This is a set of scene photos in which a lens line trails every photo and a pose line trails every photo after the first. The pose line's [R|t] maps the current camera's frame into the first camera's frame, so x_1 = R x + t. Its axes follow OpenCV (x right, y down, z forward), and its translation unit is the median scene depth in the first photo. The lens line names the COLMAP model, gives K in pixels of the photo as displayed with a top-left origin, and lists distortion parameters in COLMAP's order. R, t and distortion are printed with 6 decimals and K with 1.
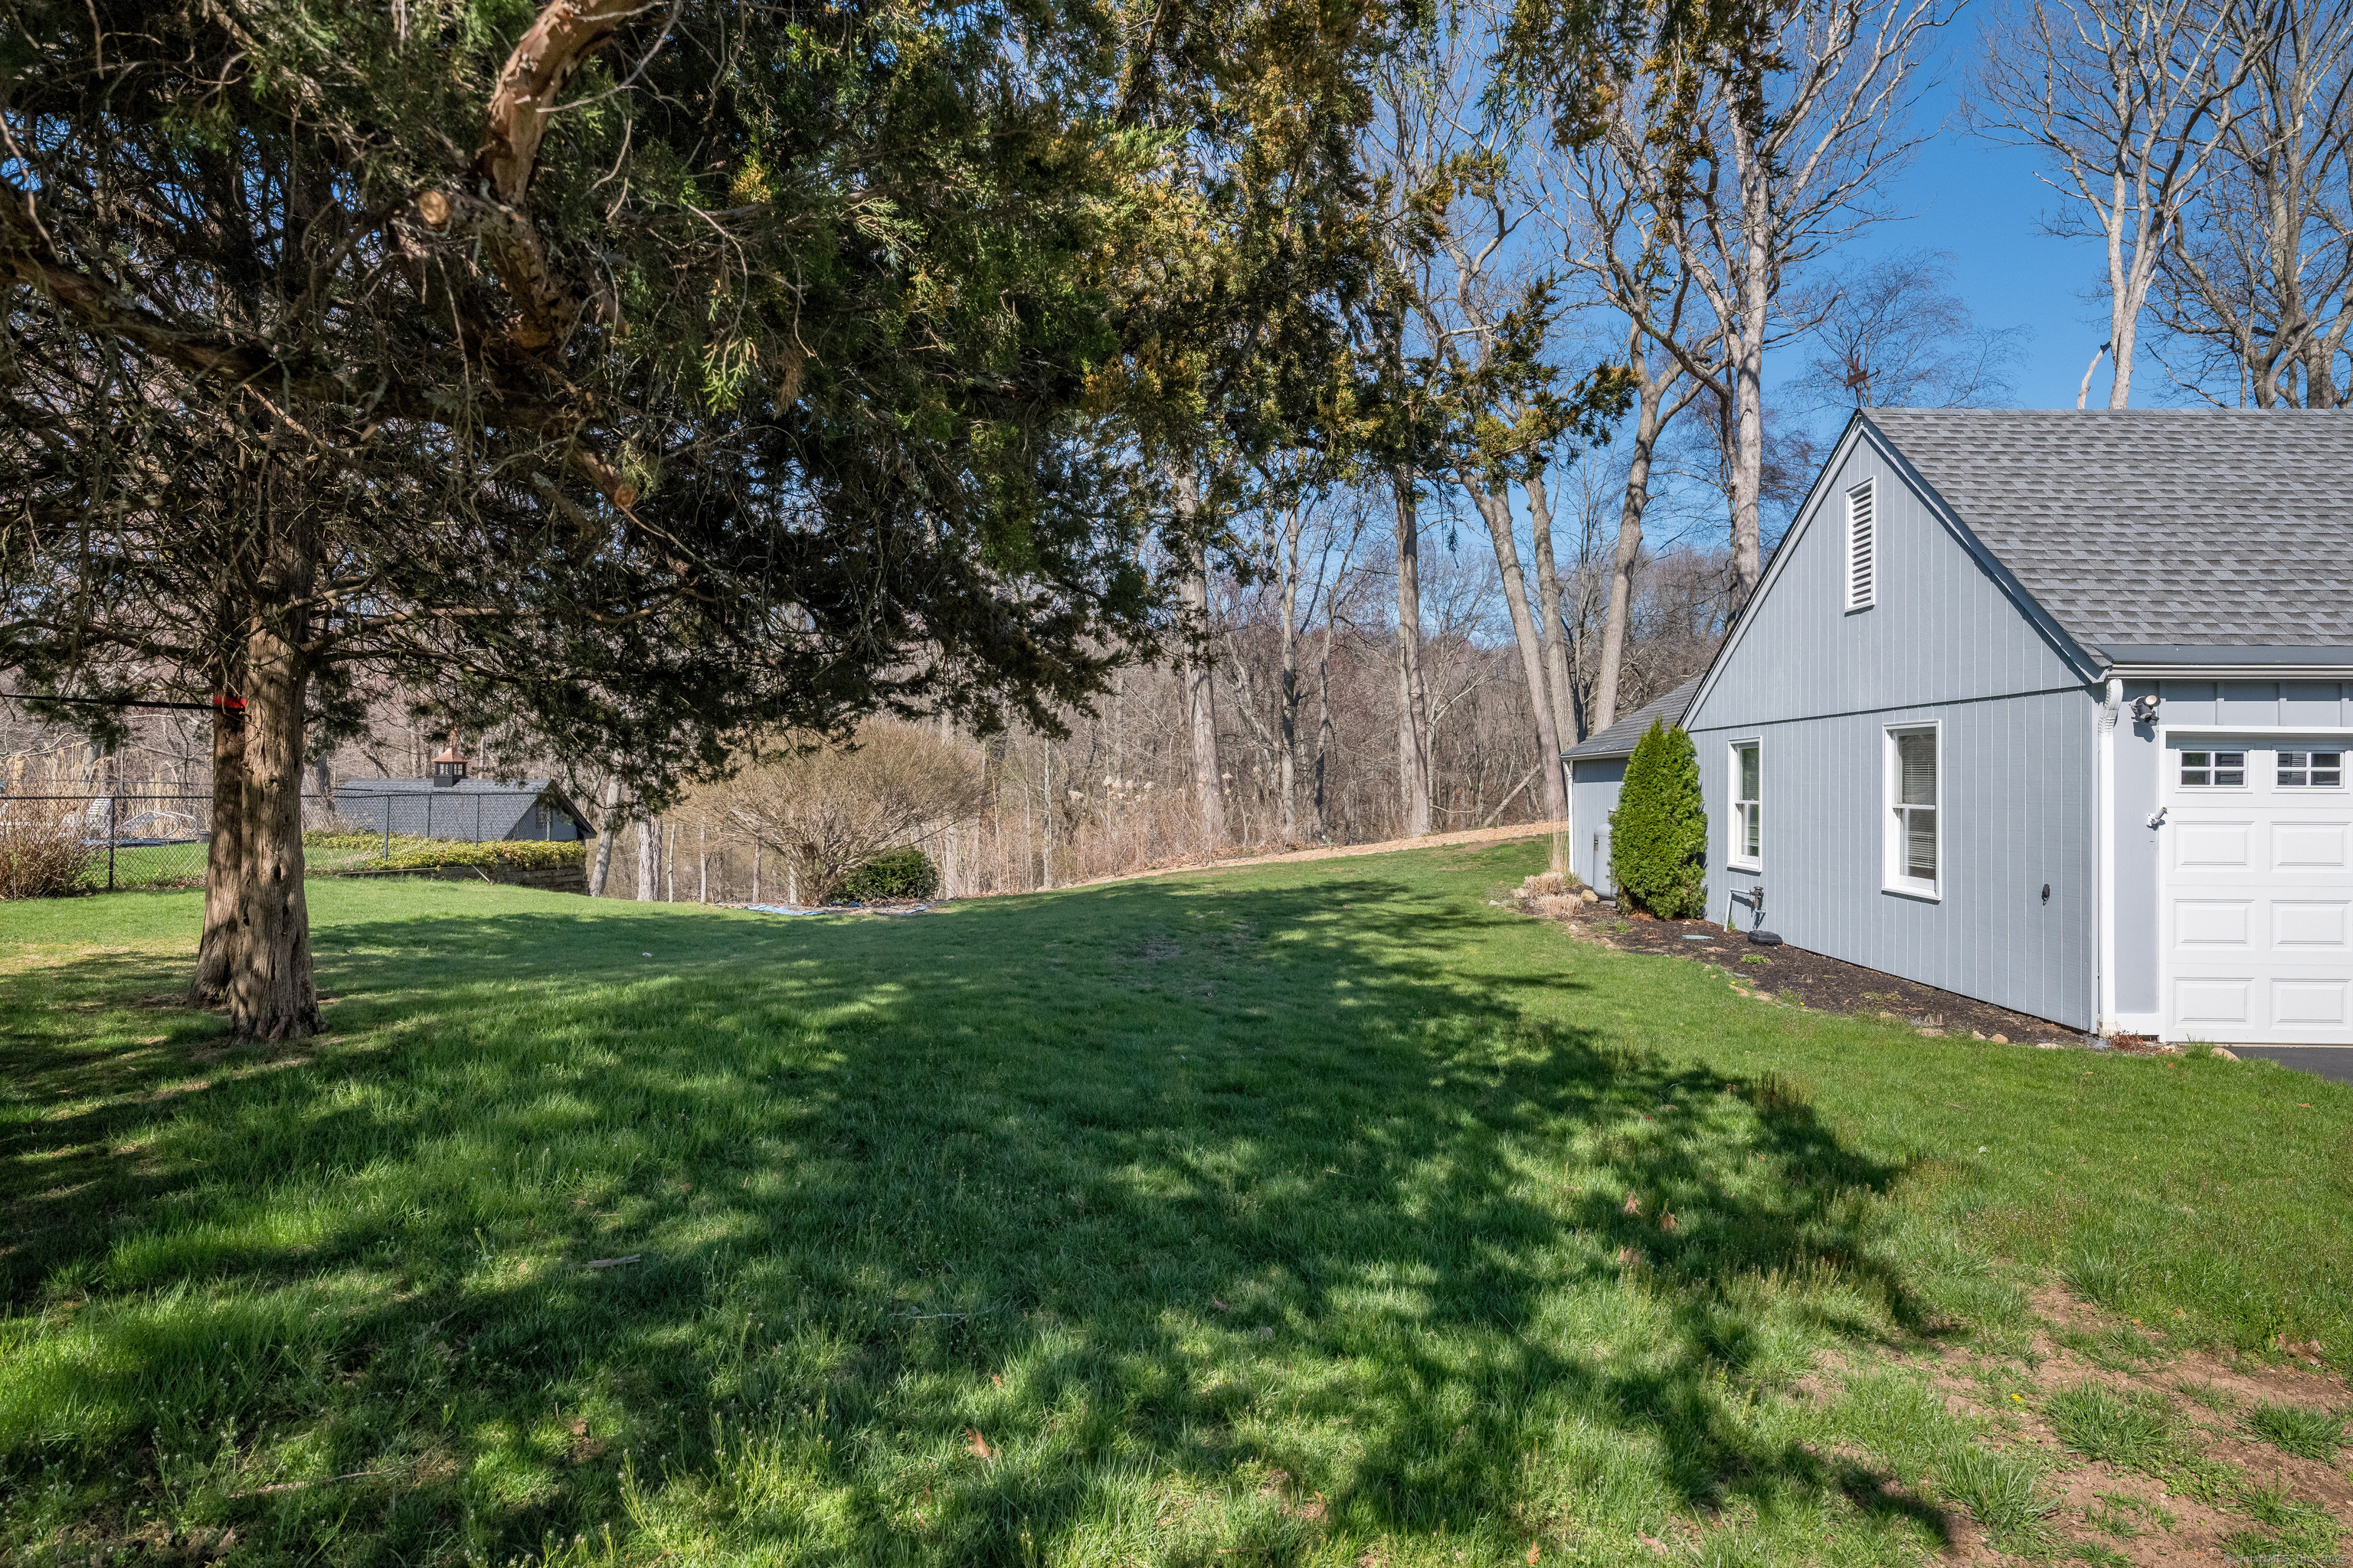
lens RADIAL K [[1251.5, 0, 1181.0], [0, 1251.5, 783.9], [0, 0, 1]] dist [0.005877, -0.002097]
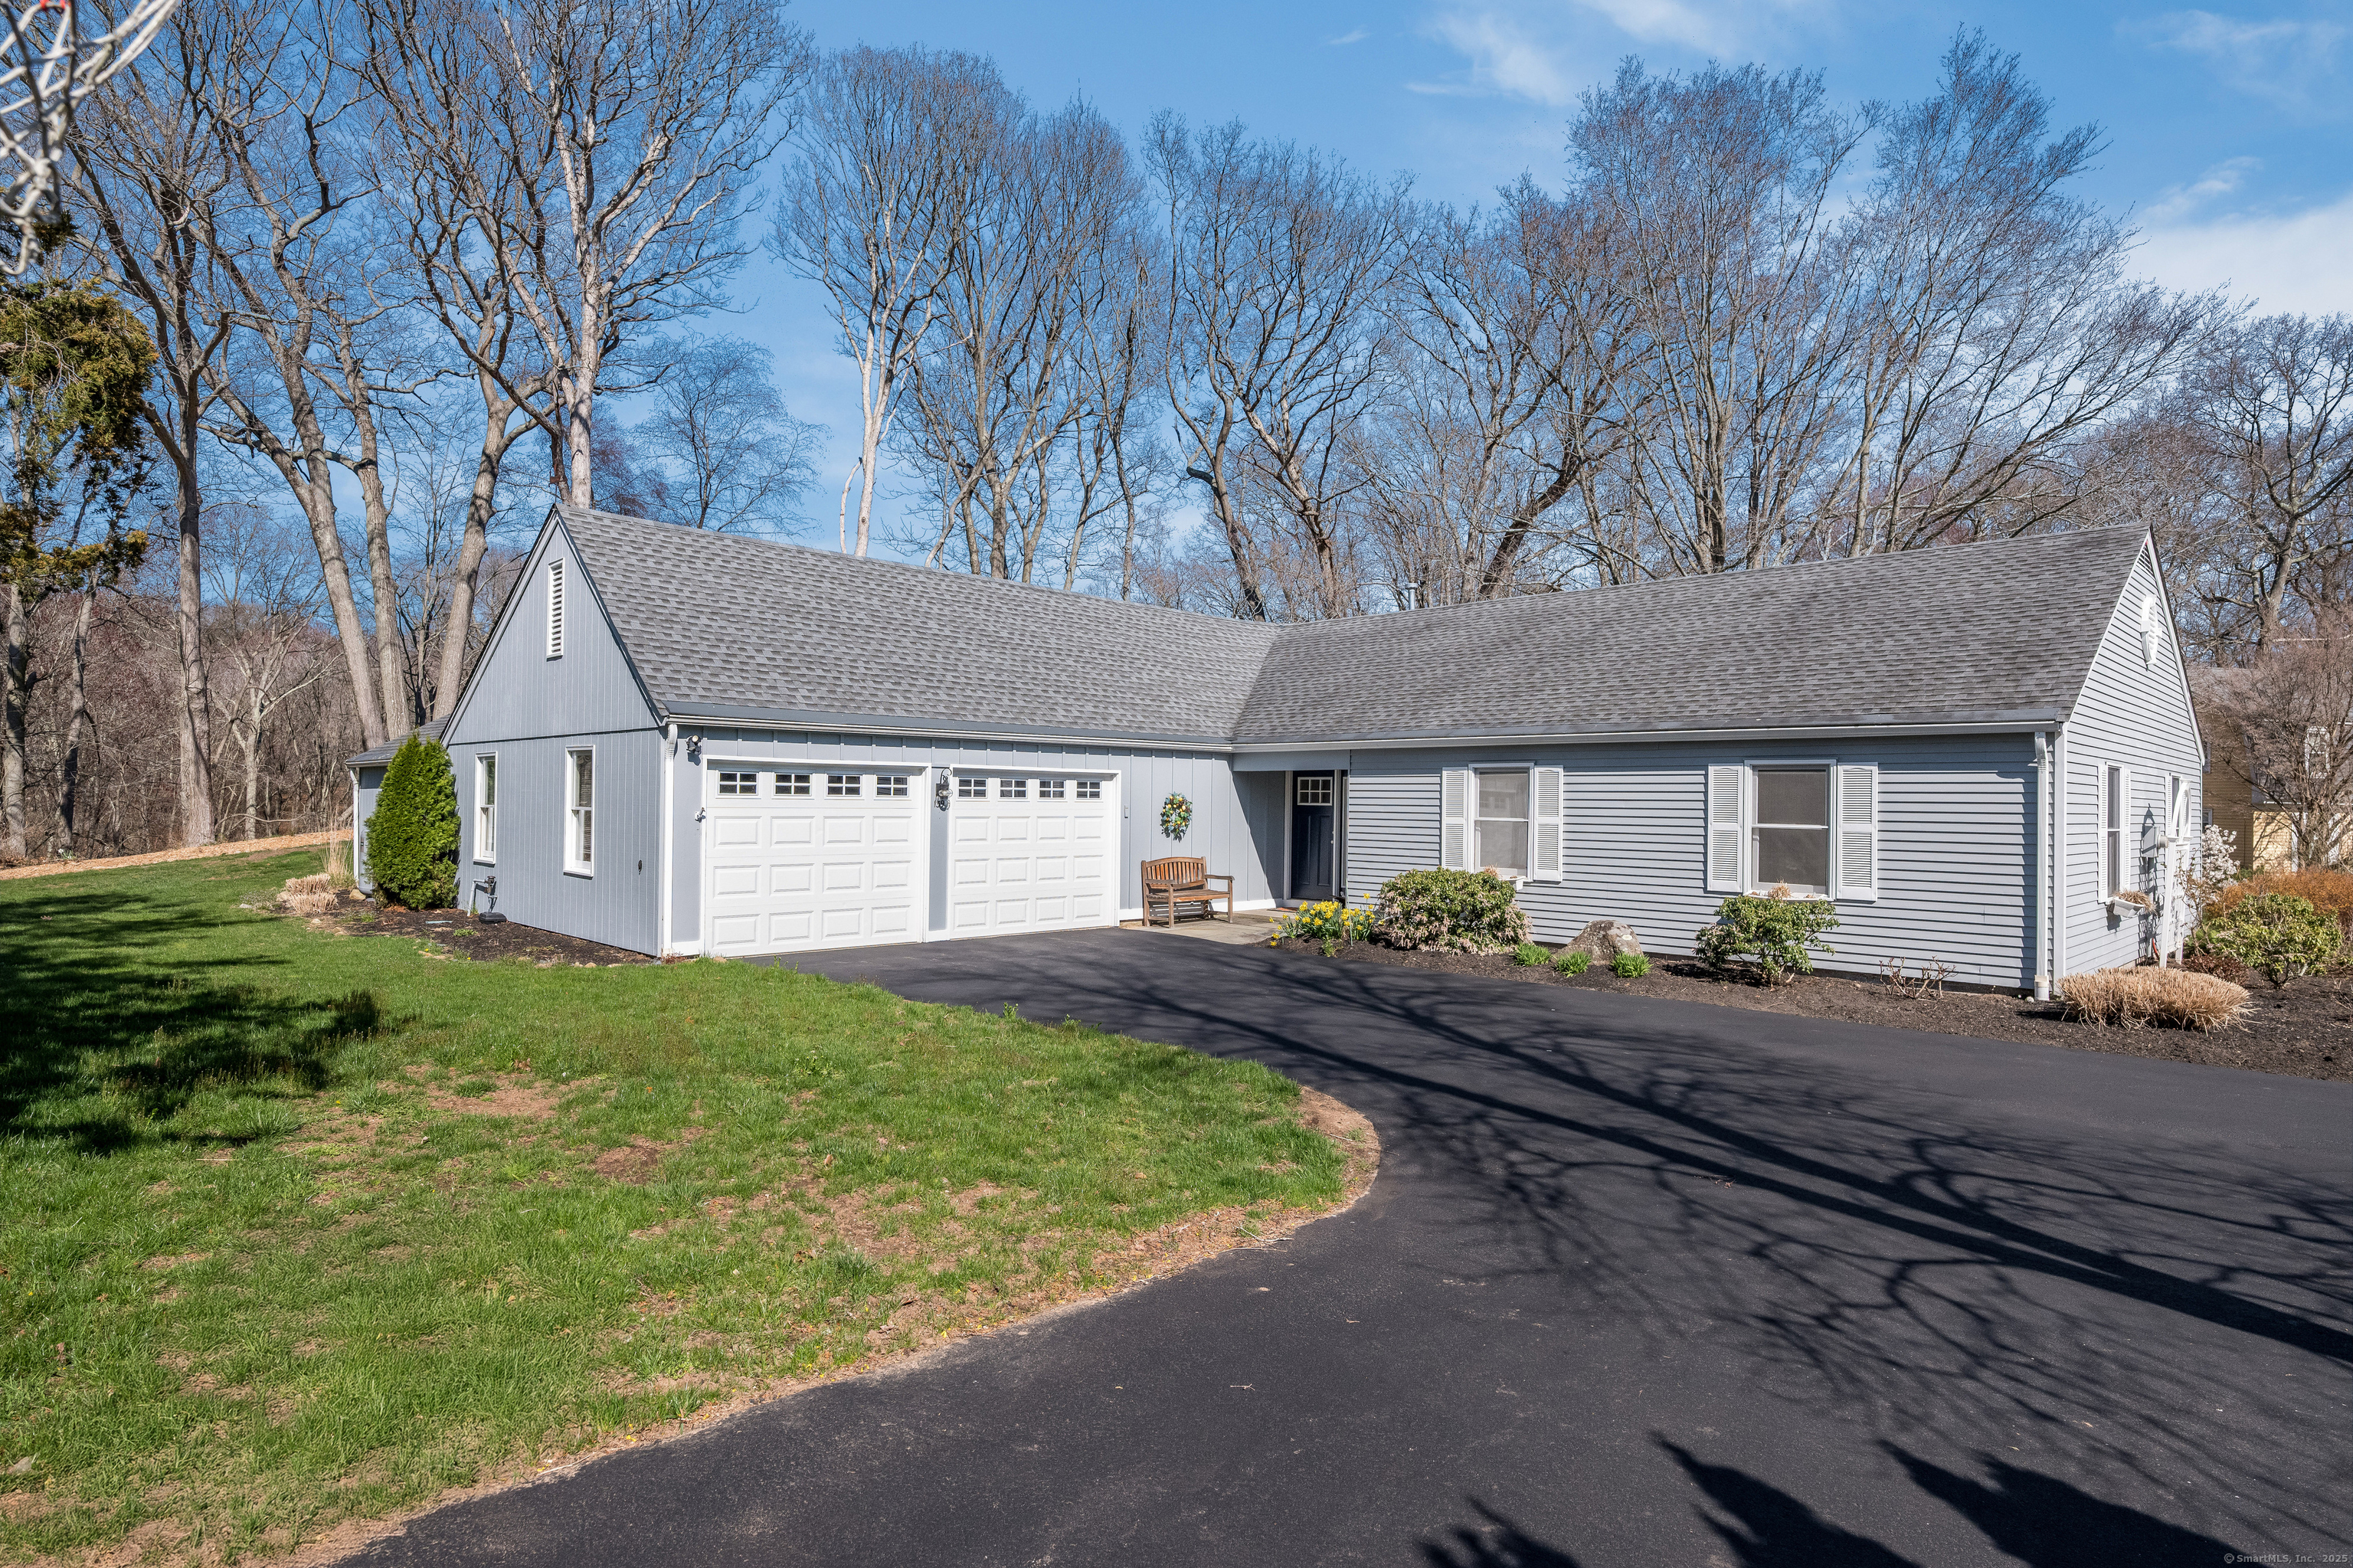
lens RADIAL K [[1251.5, 0, 1158.0], [0, 1251.5, 781.1], [0, 0, 1]] dist [0.005877, -0.002097]
pose [[0.689233, 0.015664, 0.724371, 0.023939], [-0.009089, 0.999875, -0.012974, 0.000430], [-0.724483, 0.002358, 0.689288, -0.259205]]
